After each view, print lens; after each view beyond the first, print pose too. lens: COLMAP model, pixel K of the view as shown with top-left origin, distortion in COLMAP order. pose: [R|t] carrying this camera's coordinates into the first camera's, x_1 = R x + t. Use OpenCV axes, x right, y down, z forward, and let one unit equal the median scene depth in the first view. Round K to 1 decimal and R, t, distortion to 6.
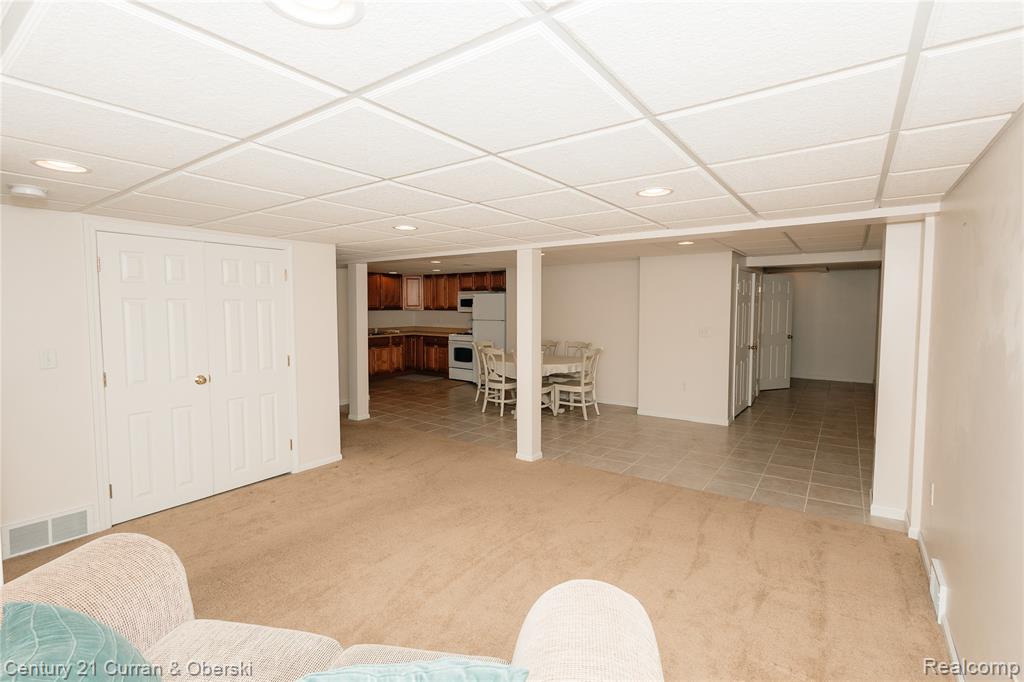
lens RADIAL K [[470.5, 0, 512.6], [0, 470.5, 340.2], [0, 0, 1]] dist [0.000550, -0.000240]
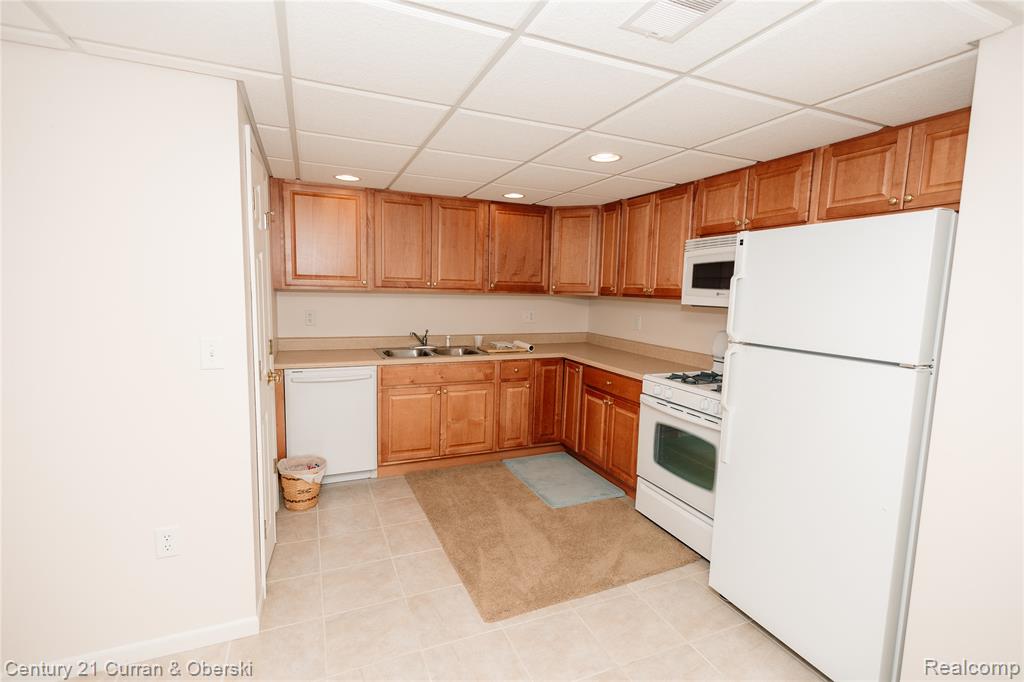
lens RADIAL K [[470.5, 0, 503.4], [0, 470.5, 342.5], [0, 0, 1]] dist [0.000550, -0.000240]
pose [[0.853277, 0.080257, -0.515245, -0.054019], [-0.060991, 0.996664, 0.054239, -0.045260], [0.517879, -0.014856, 0.855325, 0.671284]]
